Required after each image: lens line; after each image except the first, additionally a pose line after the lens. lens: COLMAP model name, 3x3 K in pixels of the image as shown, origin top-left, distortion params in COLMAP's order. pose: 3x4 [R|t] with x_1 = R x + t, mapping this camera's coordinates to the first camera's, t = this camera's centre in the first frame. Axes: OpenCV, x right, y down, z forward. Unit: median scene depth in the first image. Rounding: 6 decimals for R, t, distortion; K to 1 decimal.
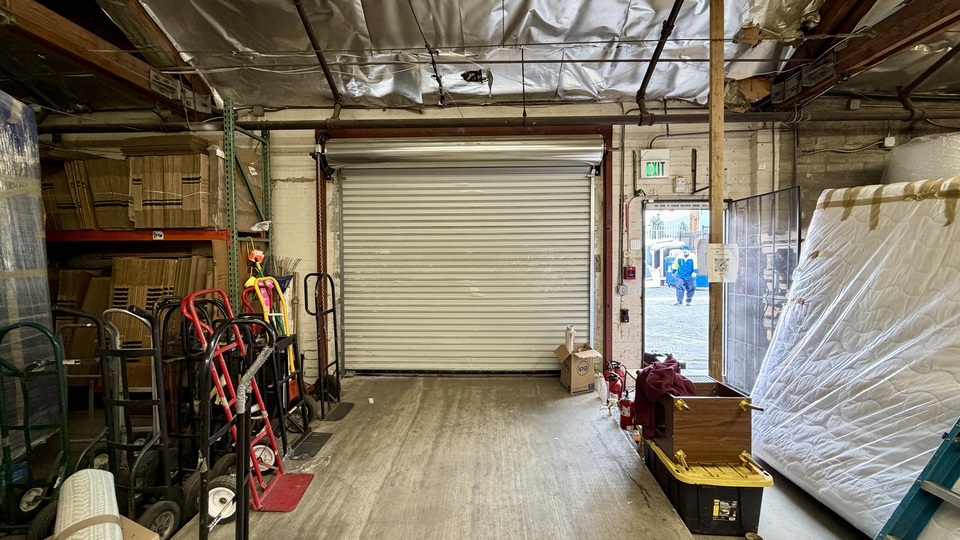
lens RADIAL K [[385.0, 0, 481.7], [0, 385.0, 268.9], [0, 0, 1]] dist [0.000259, -0.000090]
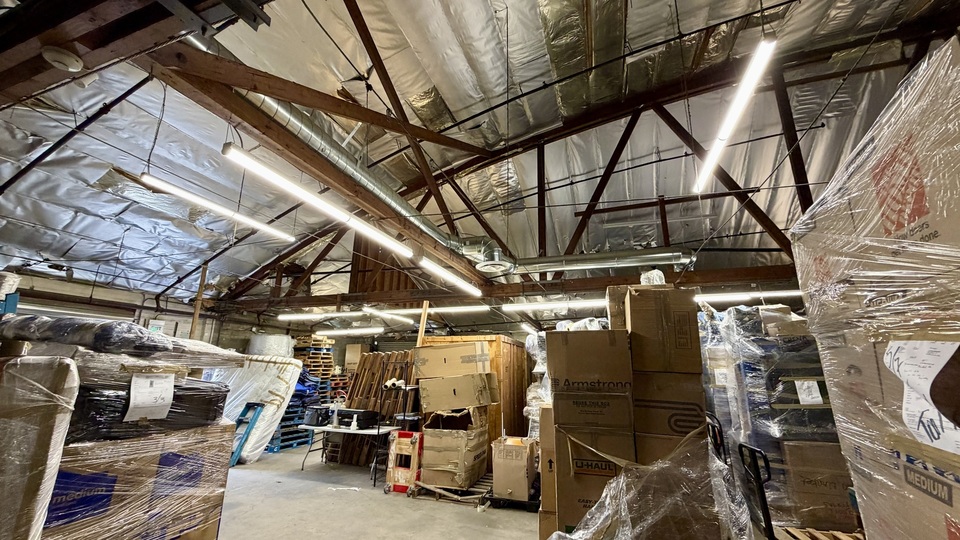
lens RADIAL K [[385.0, 0, 480.2], [0, 385.0, 270.1], [0, 0, 1]] dist [0.000259, -0.000090]
pose [[0.306639, 0.251802, 0.917915, -0.980824], [0.011087, 0.963363, -0.267973, 0.001227], [-0.951761, 0.092348, 0.292613, -1.272432]]
